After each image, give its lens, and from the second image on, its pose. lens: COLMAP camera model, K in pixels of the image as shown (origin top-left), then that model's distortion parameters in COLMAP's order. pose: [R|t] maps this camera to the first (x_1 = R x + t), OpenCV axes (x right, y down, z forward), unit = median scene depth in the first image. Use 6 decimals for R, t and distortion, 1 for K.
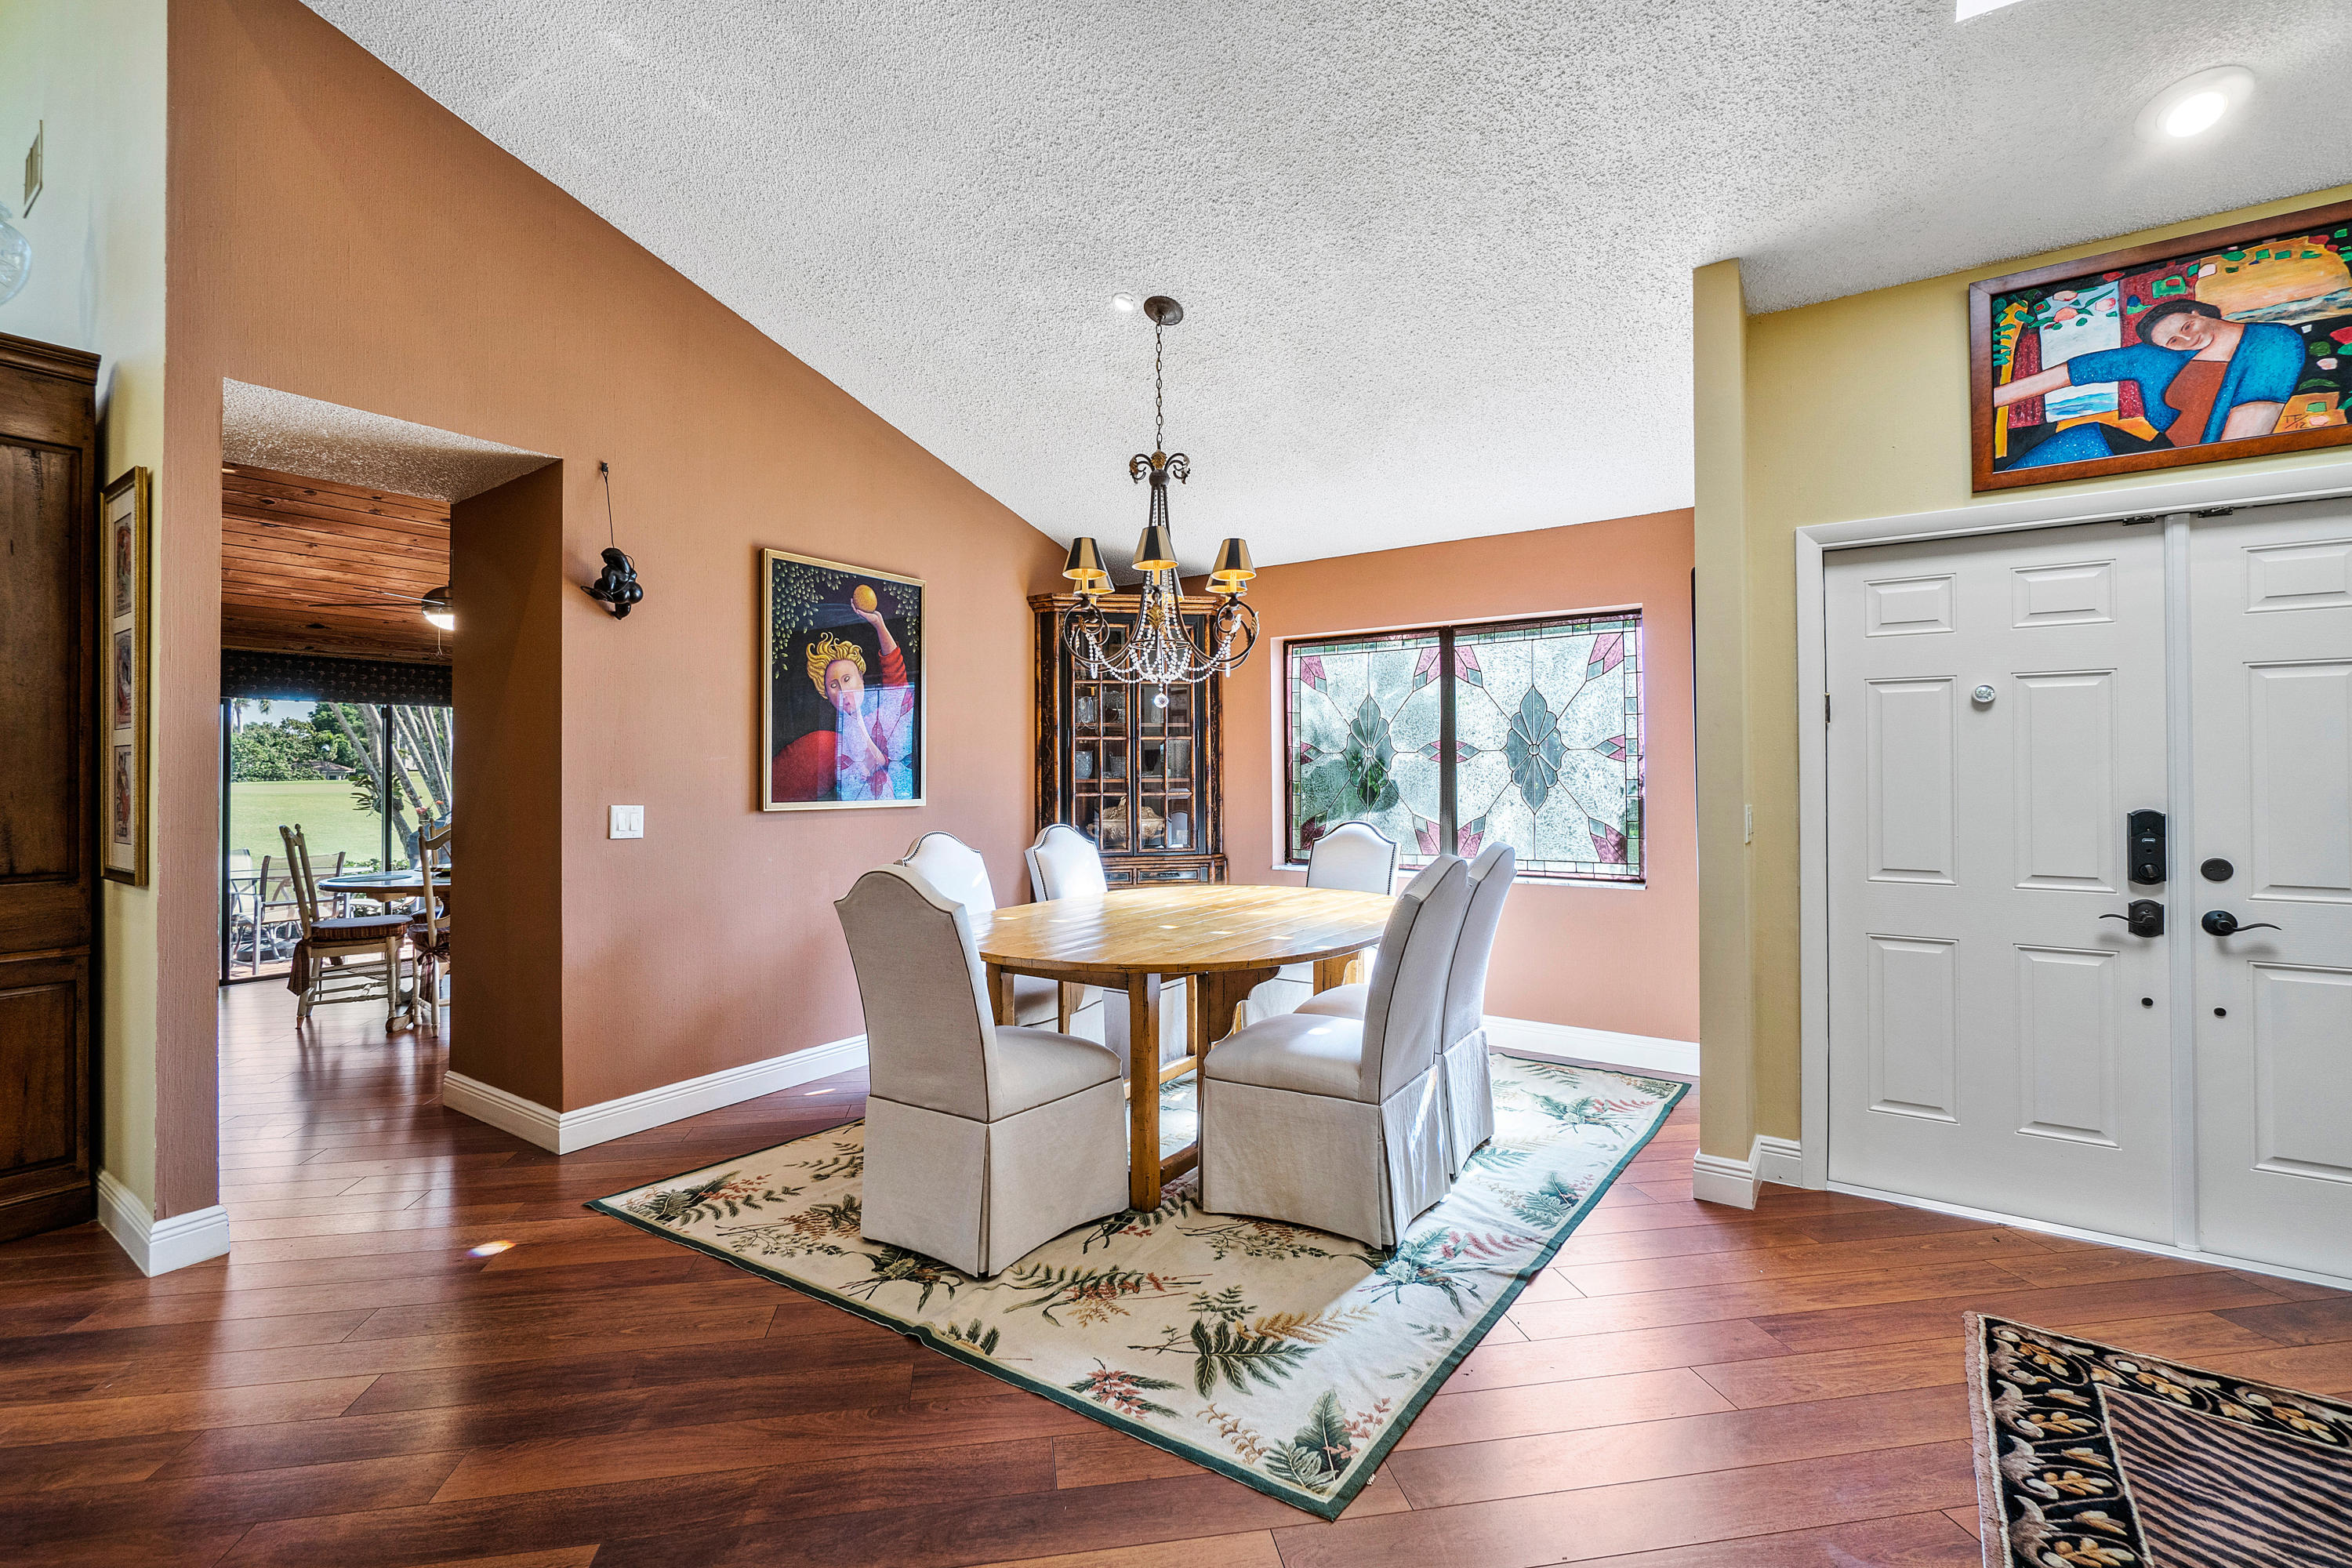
lens RADIAL K [[1023.0, 0, 1135.0], [0, 1023.0, 754.8], [0, 0, 1]] dist [-0.000766, 0.001018]
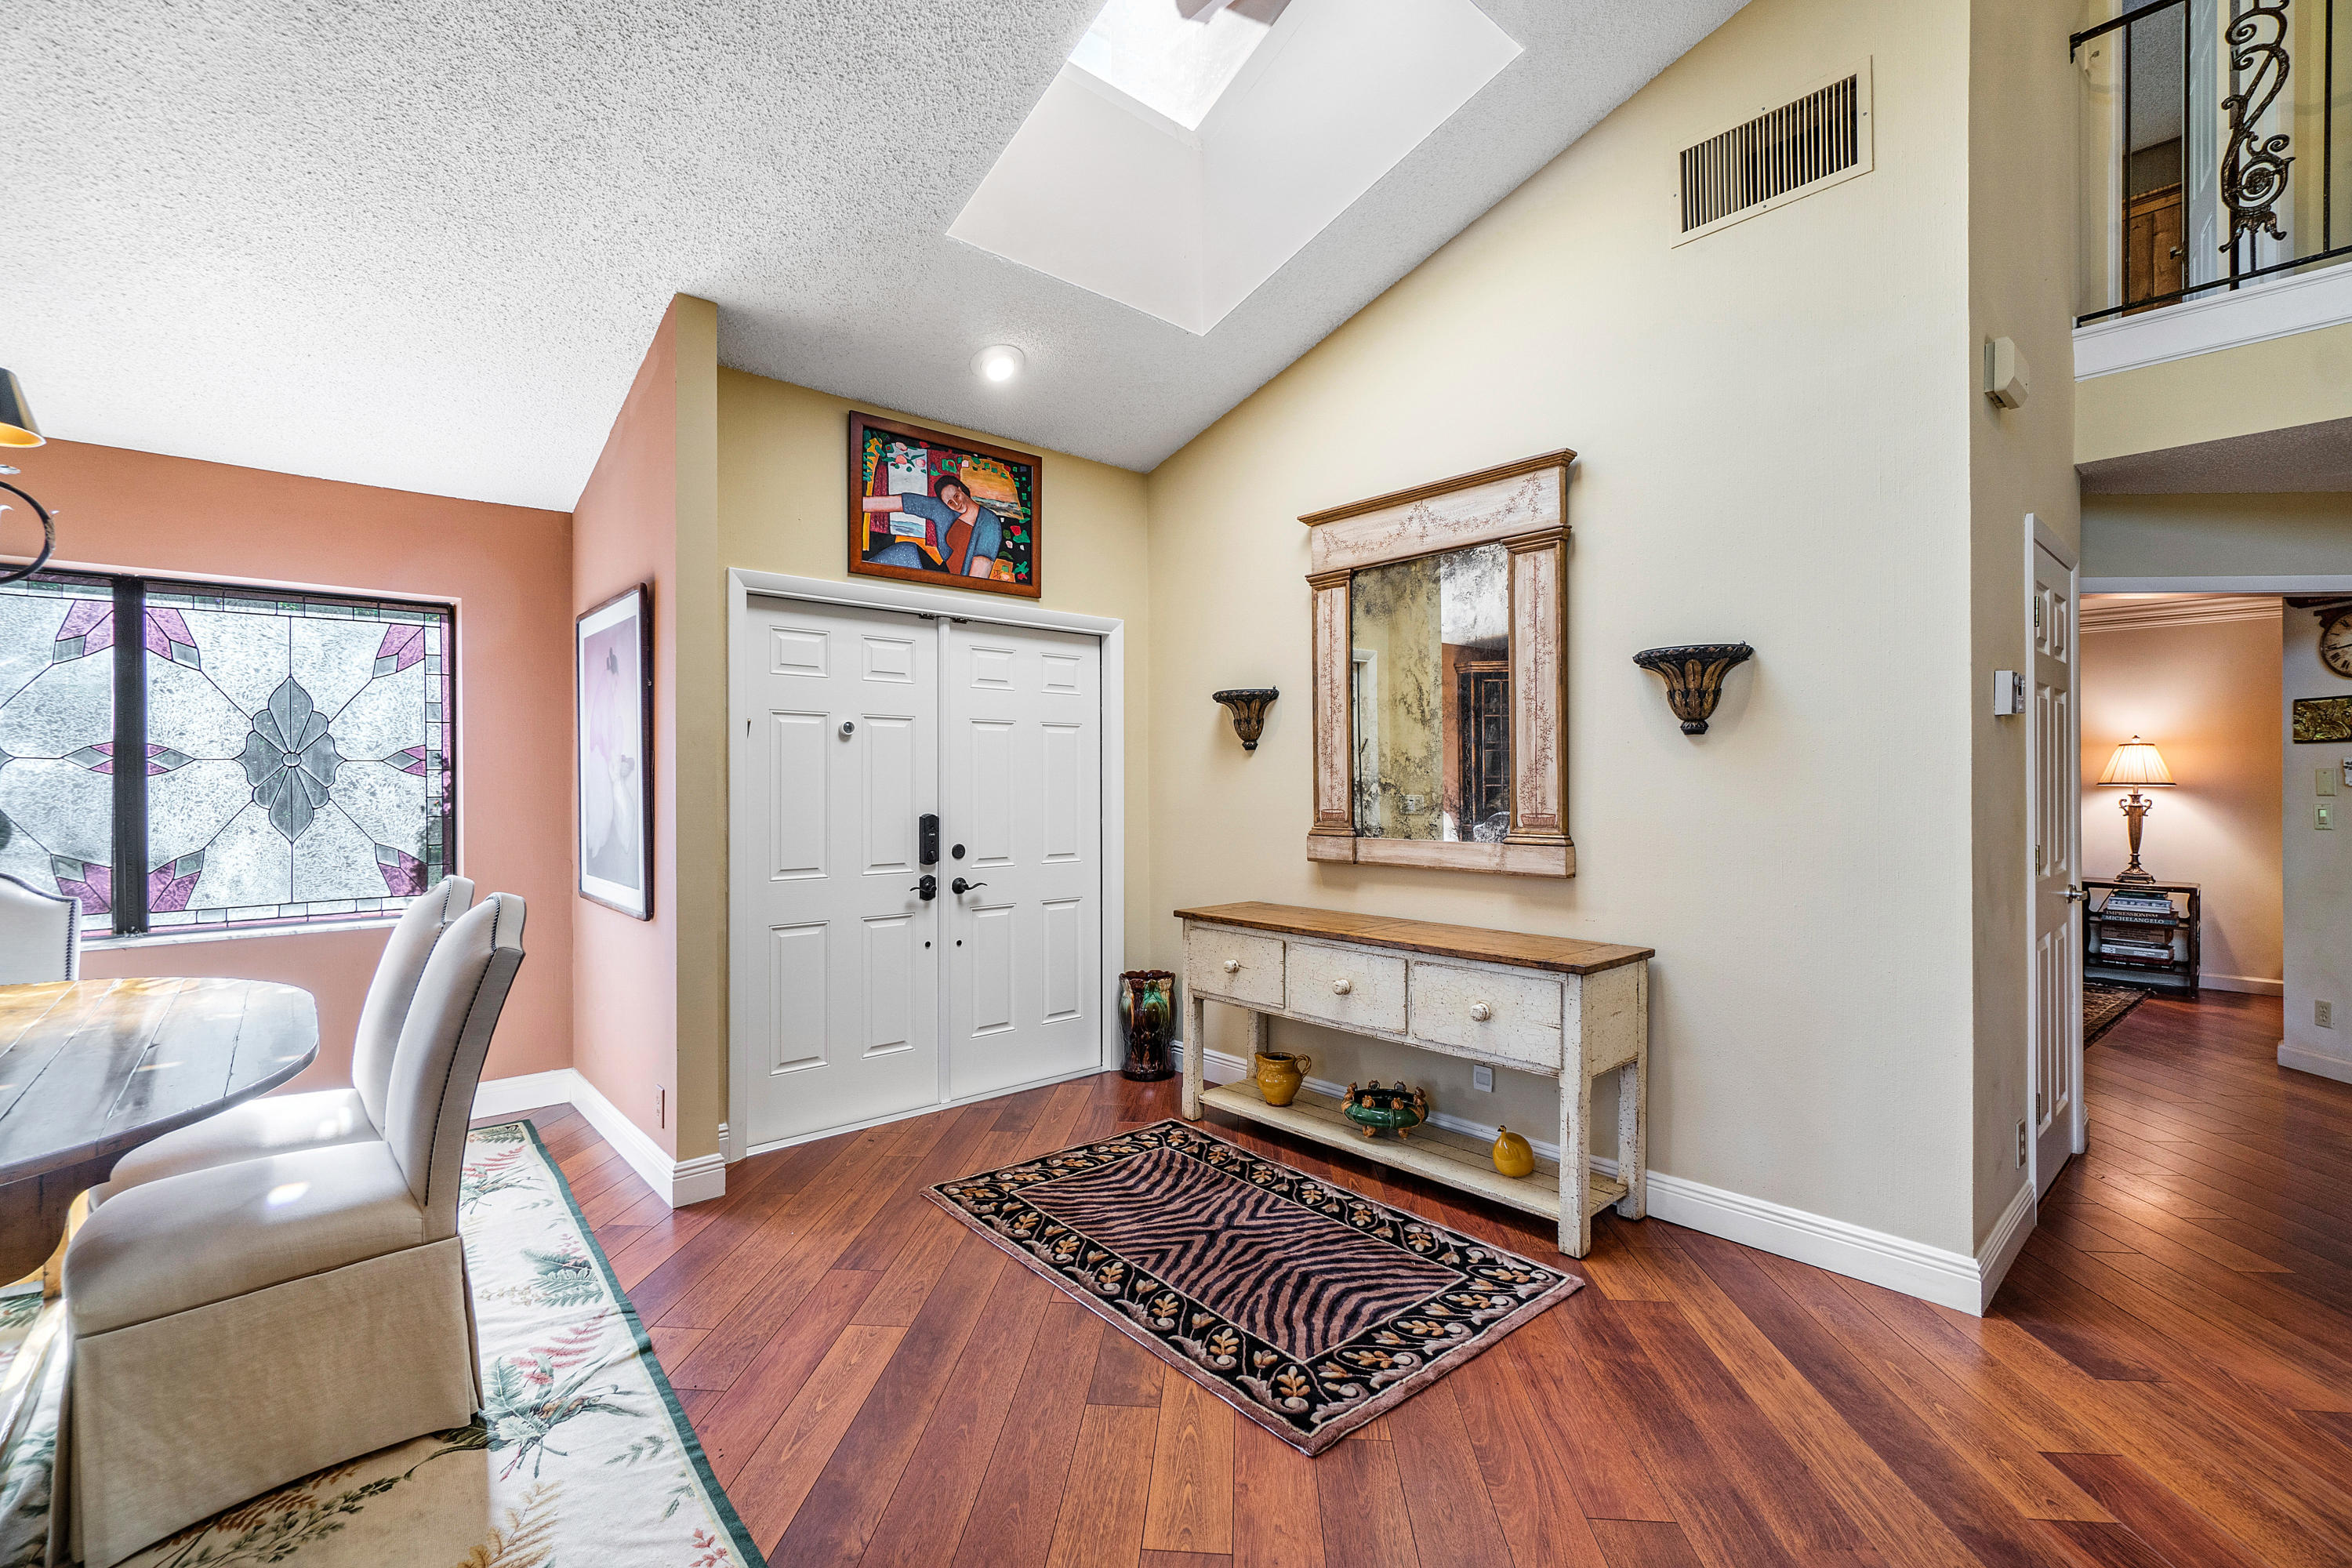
lens RADIAL K [[1023.0, 0, 1166.3], [0, 1023.0, 778.7], [0, 0, 1]] dist [-0.000766, 0.001018]
pose [[0.237387, 0.007144, 0.971389, -0.356322], [-0.016377, 0.999860, -0.003352, 0.002176], [-0.971277, -0.015113, 0.237471, 0.314067]]
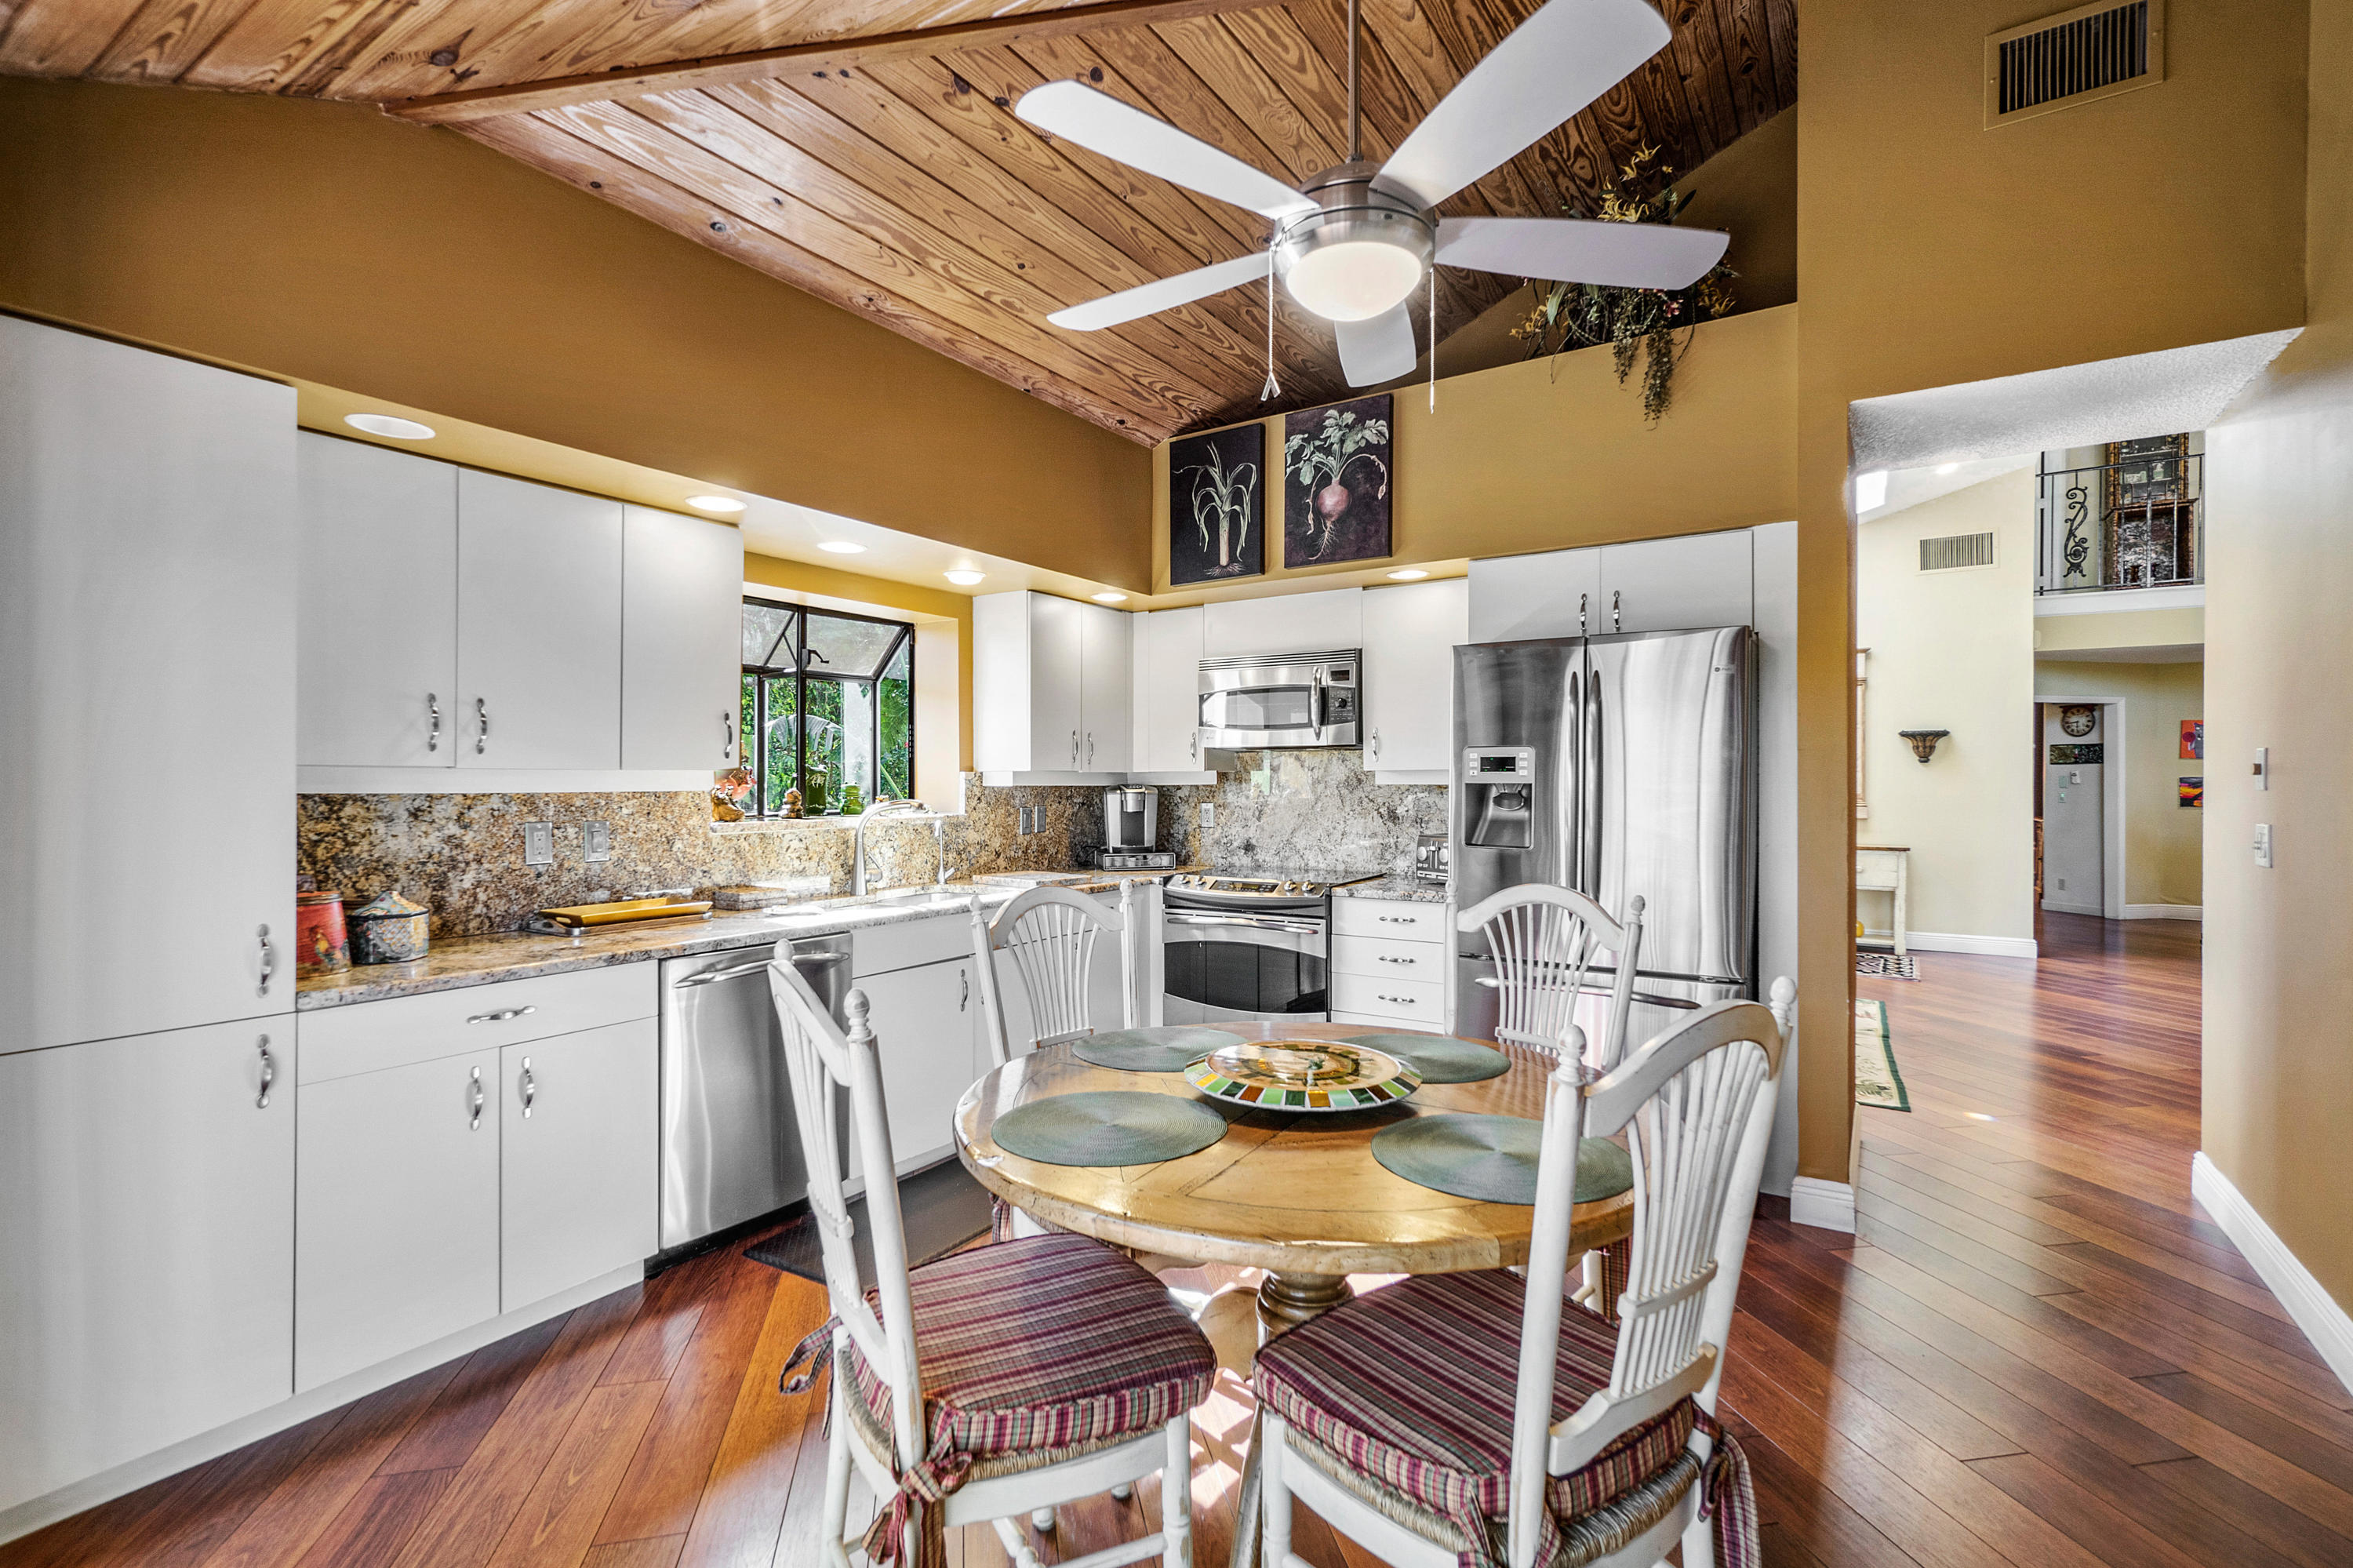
lens RADIAL K [[1023.5, 0, 1197.5], [0, 1023.5, 794.5], [0, 0, 1]] dist [-0.000766, 0.001018]
pose [[-0.015942, 0.000168, 0.999873, -1.936901], [-0.012249, 0.999925, -0.000364, 0.053998], [-0.999798, -0.012253, -0.015939, 2.043976]]
